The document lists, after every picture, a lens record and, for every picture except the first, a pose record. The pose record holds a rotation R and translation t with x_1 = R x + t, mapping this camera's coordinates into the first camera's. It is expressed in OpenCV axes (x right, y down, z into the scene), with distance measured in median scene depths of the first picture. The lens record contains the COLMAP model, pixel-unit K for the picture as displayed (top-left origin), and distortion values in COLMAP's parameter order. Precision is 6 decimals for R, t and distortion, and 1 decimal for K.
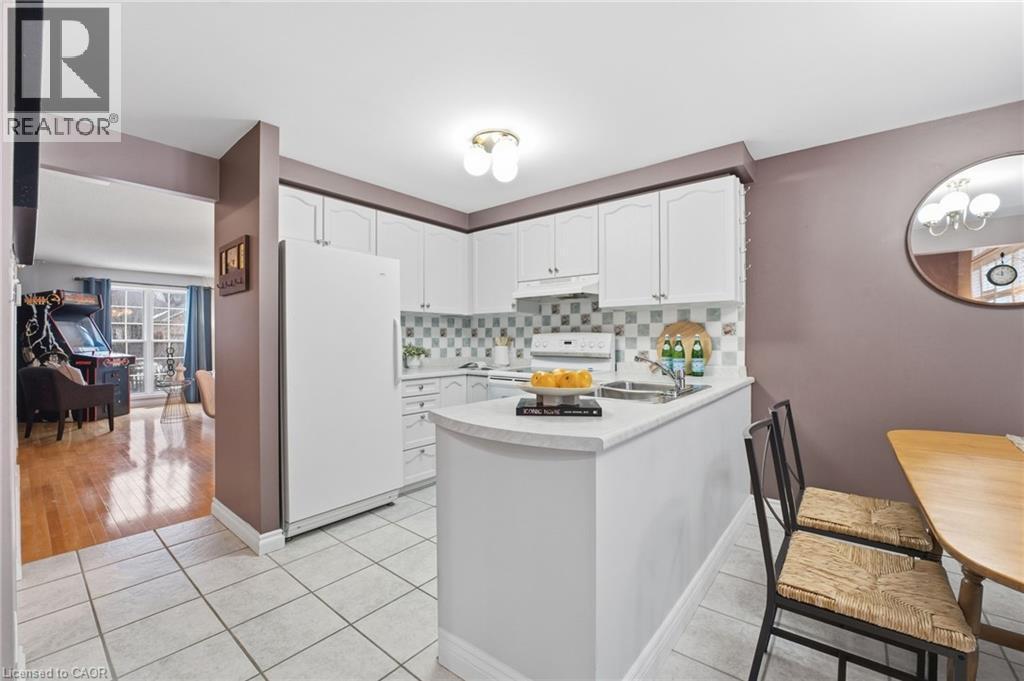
lens RADIAL K [[419.5, 0, 510.7], [0, 419.5, 340.4], [0, 0, 1]] dist [-0.021403, 0.001669]
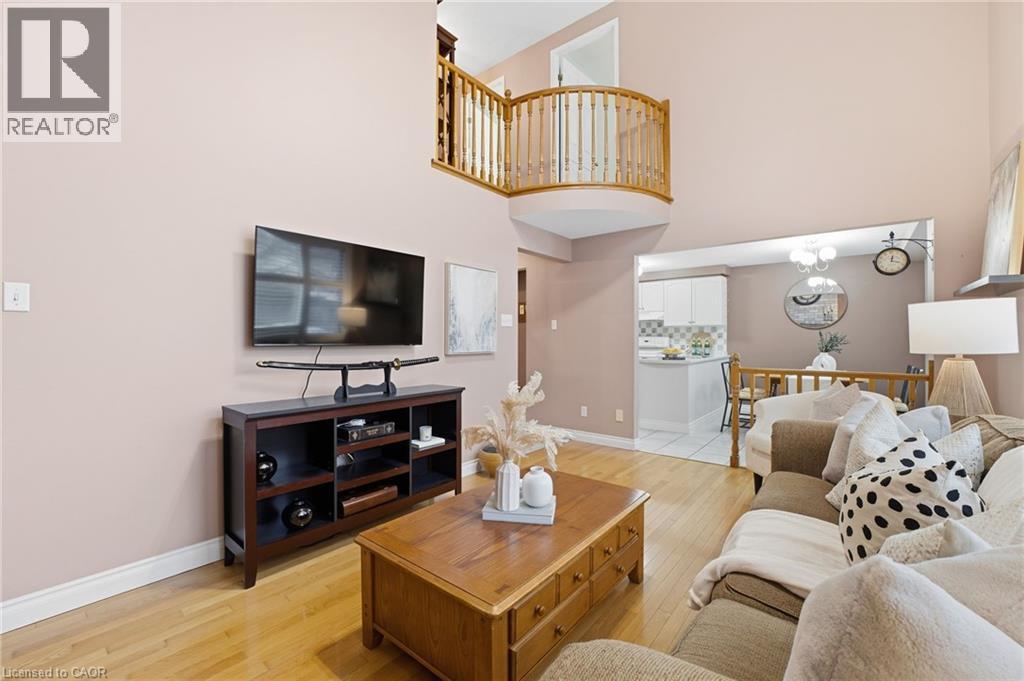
lens RADIAL K [[419.5, 0, 508.5], [0, 419.5, 342.0], [0, 0, 1]] dist [-0.021403, 0.001669]
pose [[0.999986, 0.003835, 0.003640, -0.711414], [-0.003830, 0.999992, -0.001309, 0.017415], [-0.003645, 0.001295, 0.999993, -1.411382]]
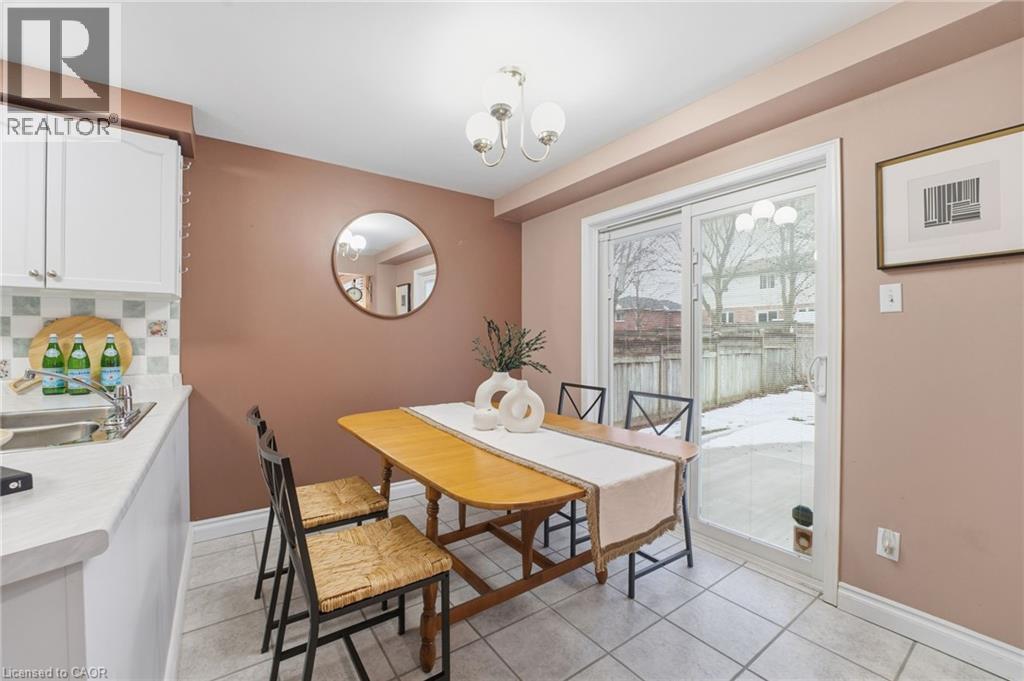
lens RADIAL K [[419.5, 0, 509.4], [0, 419.5, 341.5], [0, 0, 1]] dist [-0.021403, 0.001669]
pose [[0.276223, -0.003491, 0.961087, -0.054629], [0.001034, 0.999994, 0.003335, -0.003878], [-0.961093, 0.000073, 0.276225, 0.125582]]
